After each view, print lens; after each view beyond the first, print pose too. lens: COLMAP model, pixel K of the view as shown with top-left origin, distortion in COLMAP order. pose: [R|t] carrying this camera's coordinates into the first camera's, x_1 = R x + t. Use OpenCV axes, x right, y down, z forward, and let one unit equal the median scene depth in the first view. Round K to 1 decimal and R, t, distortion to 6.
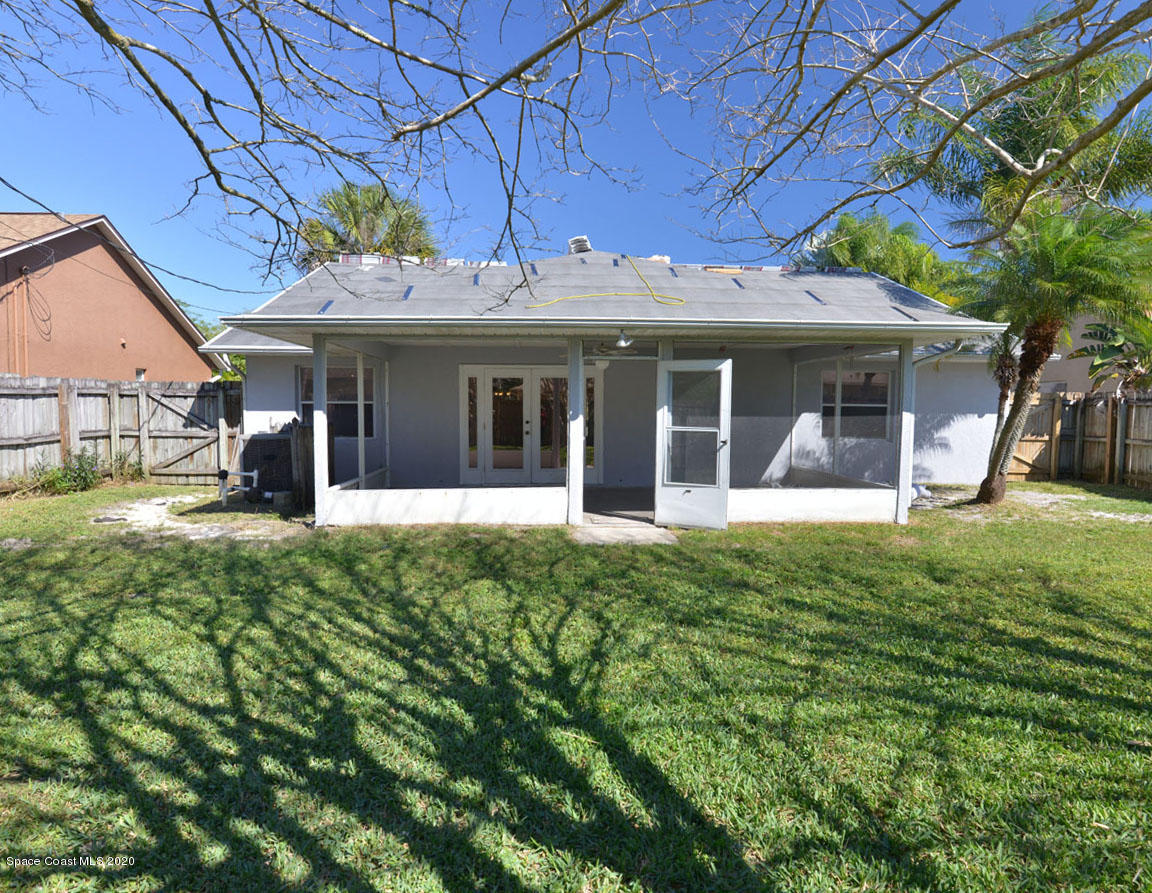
lens RADIAL K [[665.0, 0, 550.4], [0, 665.0, 445.3], [0, 0, 1]] dist [0.000646, 0.000190]
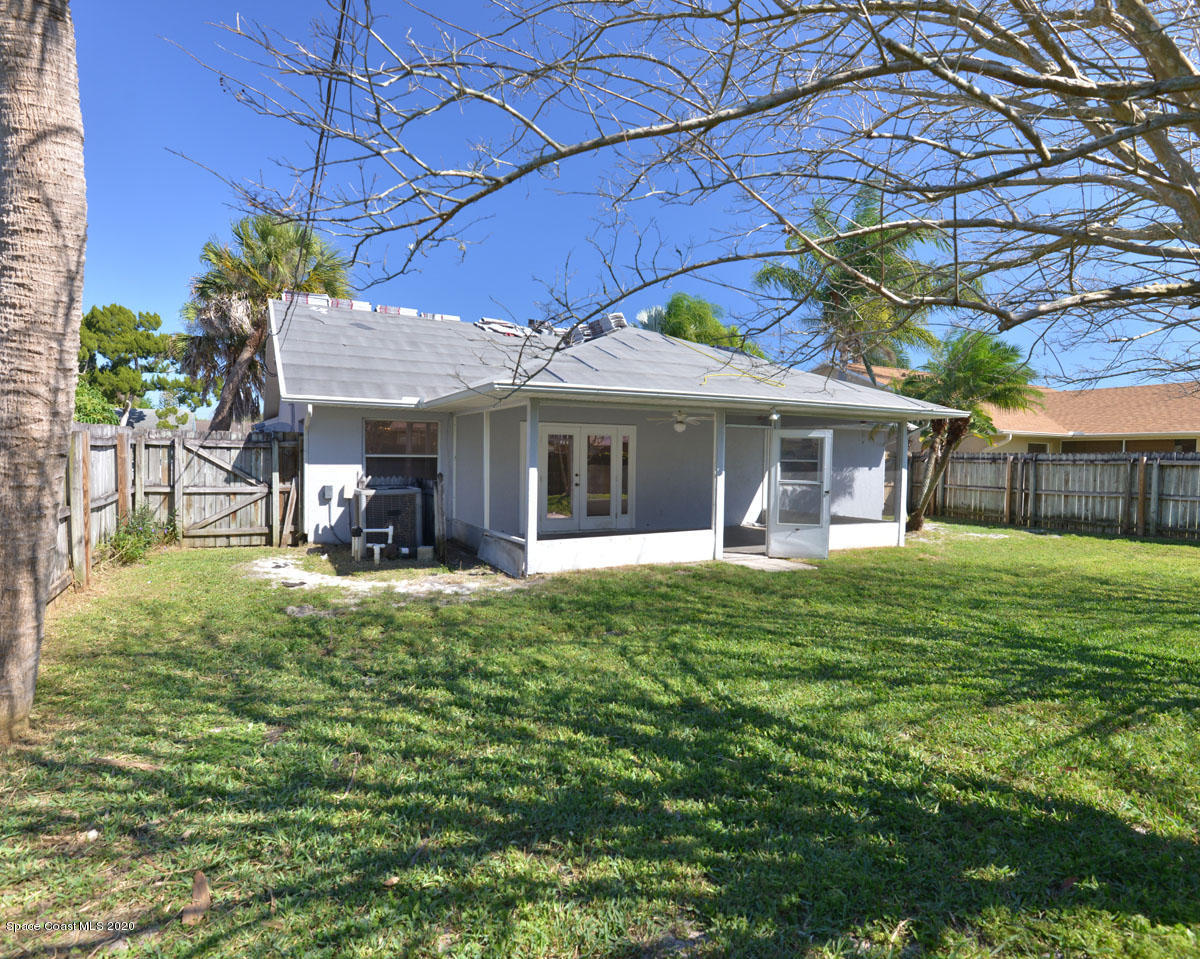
lens RADIAL K [[663.2, 0, 597.8], [0, 663.2, 482.3], [0, 0, 1]] dist [-0.003015, -0.010981]
pose [[0.904748, -0.009024, 0.425851, -0.480020], [0.014885, 0.999835, -0.010437, -0.010590], [-0.425686, 0.015782, 0.904733, -0.017389]]
